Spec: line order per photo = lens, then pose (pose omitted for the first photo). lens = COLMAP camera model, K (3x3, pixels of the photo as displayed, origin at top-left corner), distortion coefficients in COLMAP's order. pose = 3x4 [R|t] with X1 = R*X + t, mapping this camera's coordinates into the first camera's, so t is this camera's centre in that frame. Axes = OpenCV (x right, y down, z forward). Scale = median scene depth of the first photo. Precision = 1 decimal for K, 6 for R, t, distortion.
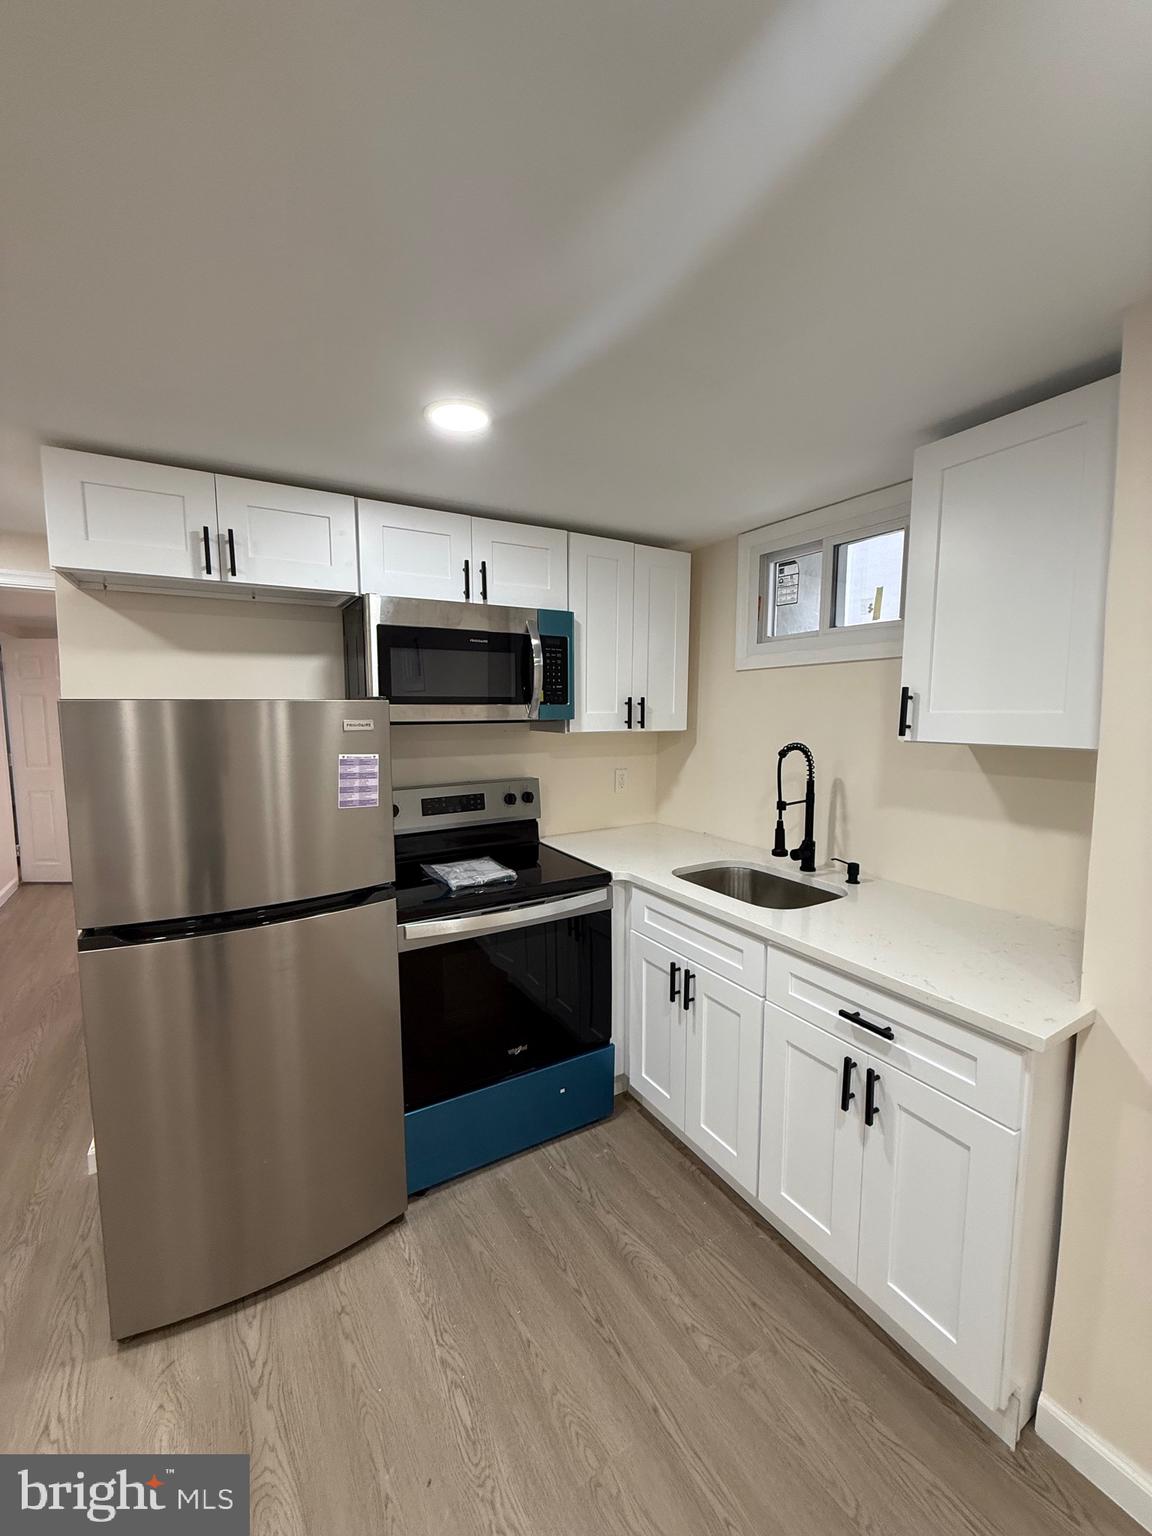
lens RADIAL K [[613.0, 0, 576.0], [0, 613.0, 766.1], [0, 0, 1]] dist [0.000706, -0.000409]
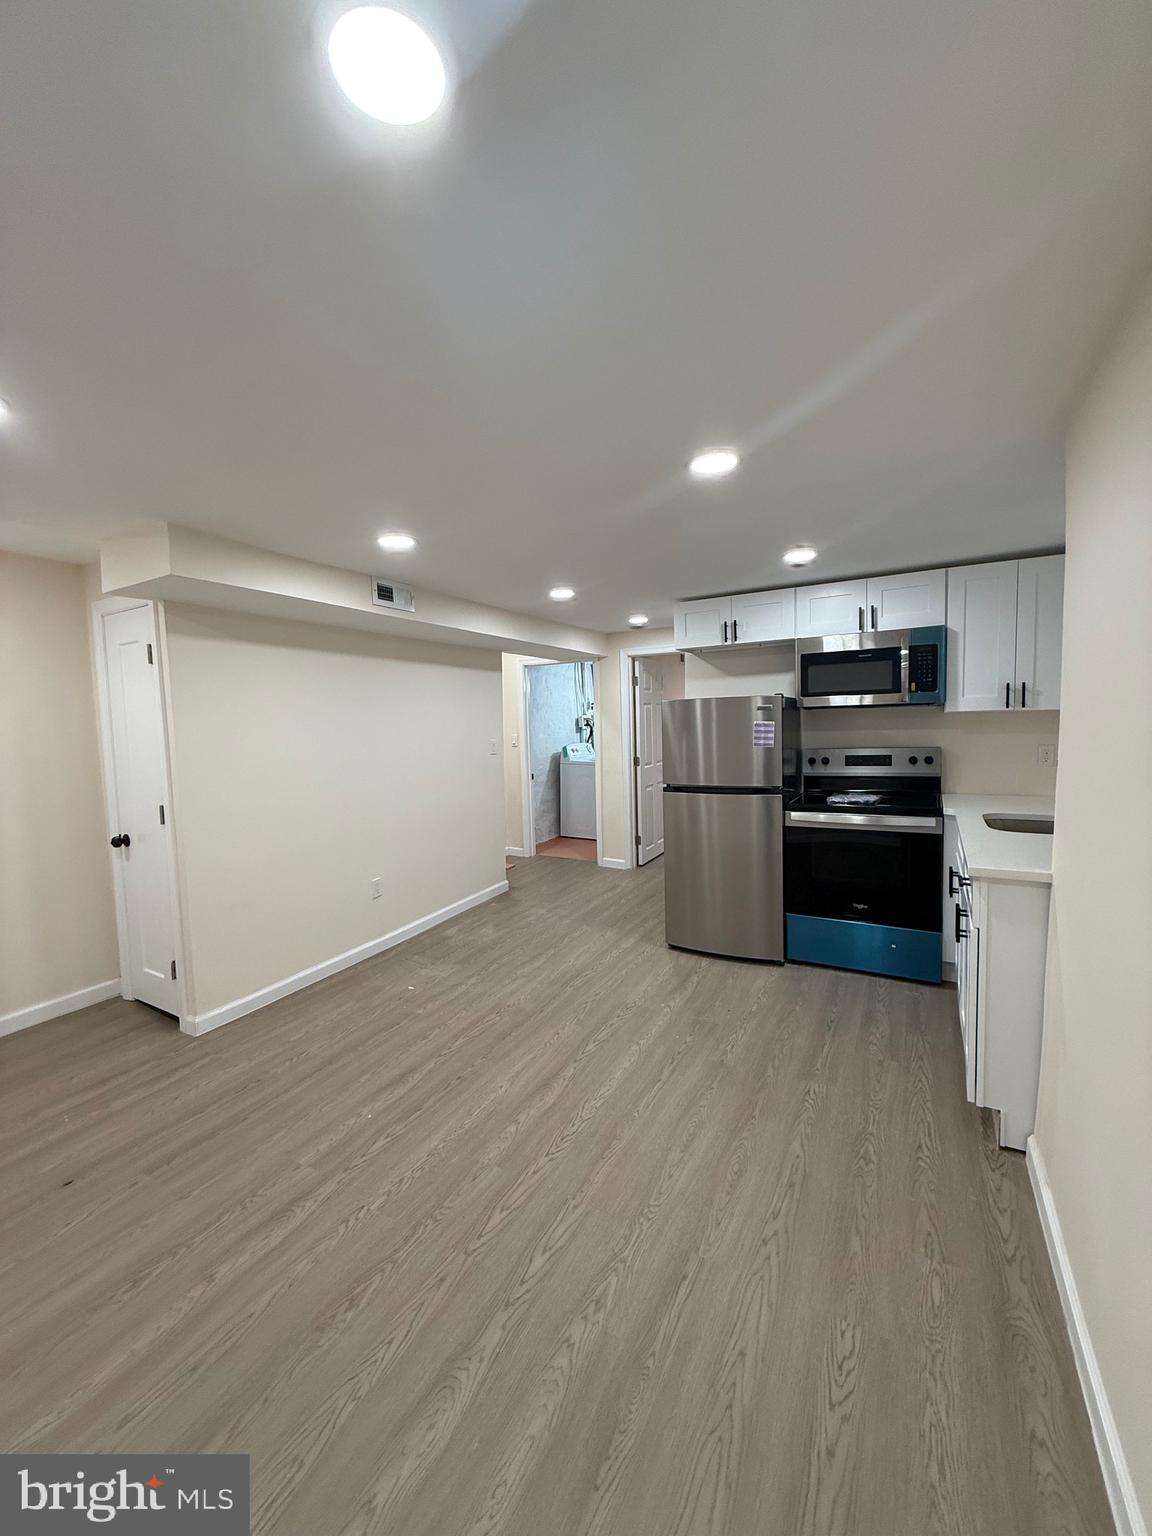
lens RADIAL K [[613.0, 0, 576.0], [0, 613.0, 766.1], [0, 0, 1]] dist [0.000706, -0.000409]
pose [[0.491485, 0.051421, -0.869367, 0.920148], [-0.055907, 0.998059, 0.027426, 0.088532], [0.869090, 0.035124, 0.493406, -0.468361]]
